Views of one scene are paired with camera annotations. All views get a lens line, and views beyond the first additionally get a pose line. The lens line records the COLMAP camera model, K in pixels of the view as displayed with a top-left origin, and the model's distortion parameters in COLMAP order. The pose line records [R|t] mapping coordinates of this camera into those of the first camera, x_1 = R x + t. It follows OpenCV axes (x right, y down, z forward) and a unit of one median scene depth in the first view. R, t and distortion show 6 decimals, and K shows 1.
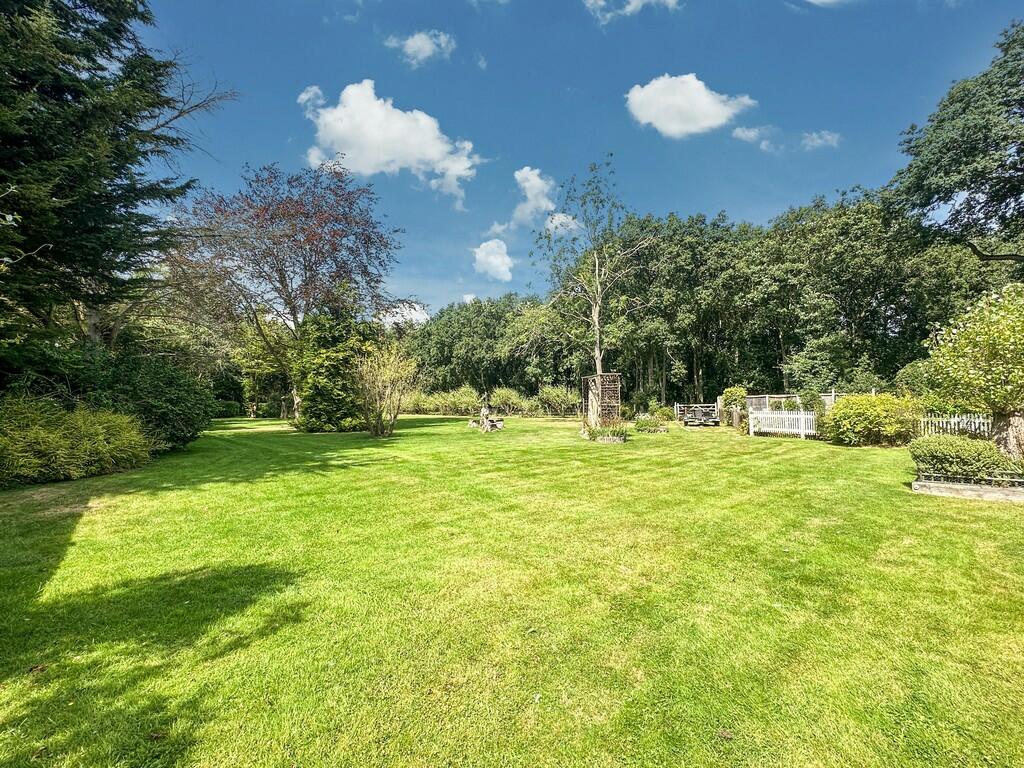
lens RADIAL K [[473.8, 0, 512.0], [0, 473.8, 384.0], [0, 0, 1]] dist [-0.000220, -0.000030]
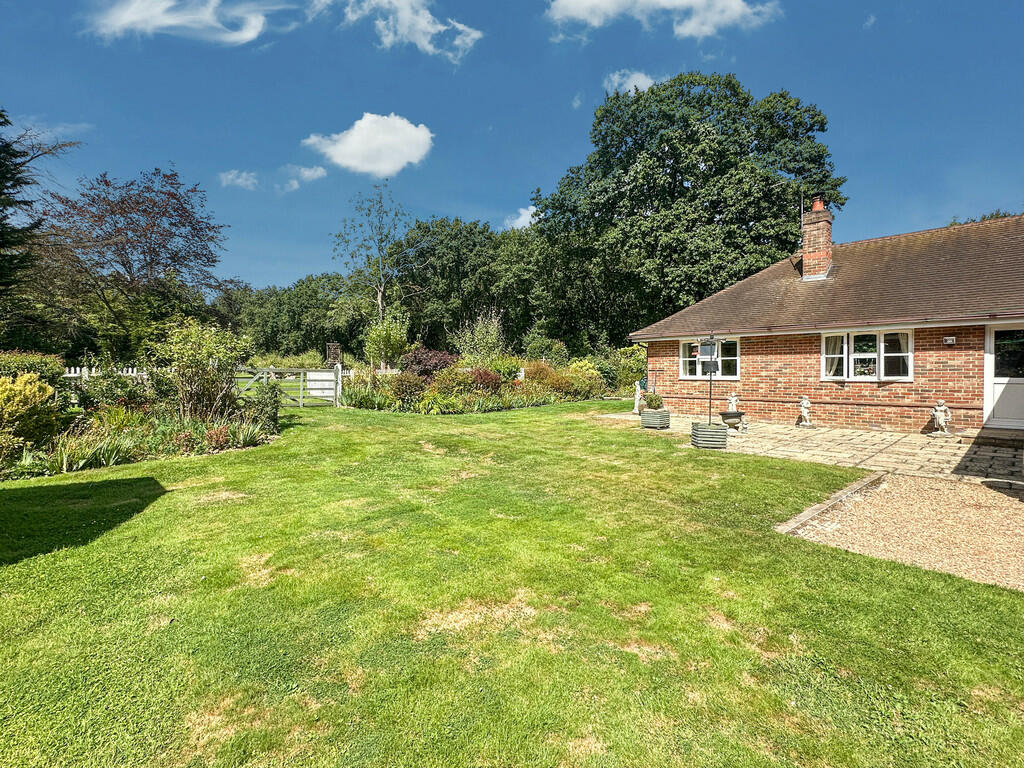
lens RADIAL K [[518.1, 0, 512.0], [0, 518.1, 384.0], [0, 0, 1]] dist [0.000118, -0.000006]
pose [[0.990452, 0.005364, 0.137751, 0.333247], [-0.014506, 0.997751, 0.065447, -0.004756], [-0.137090, -0.066820, 0.988302, -0.503170]]
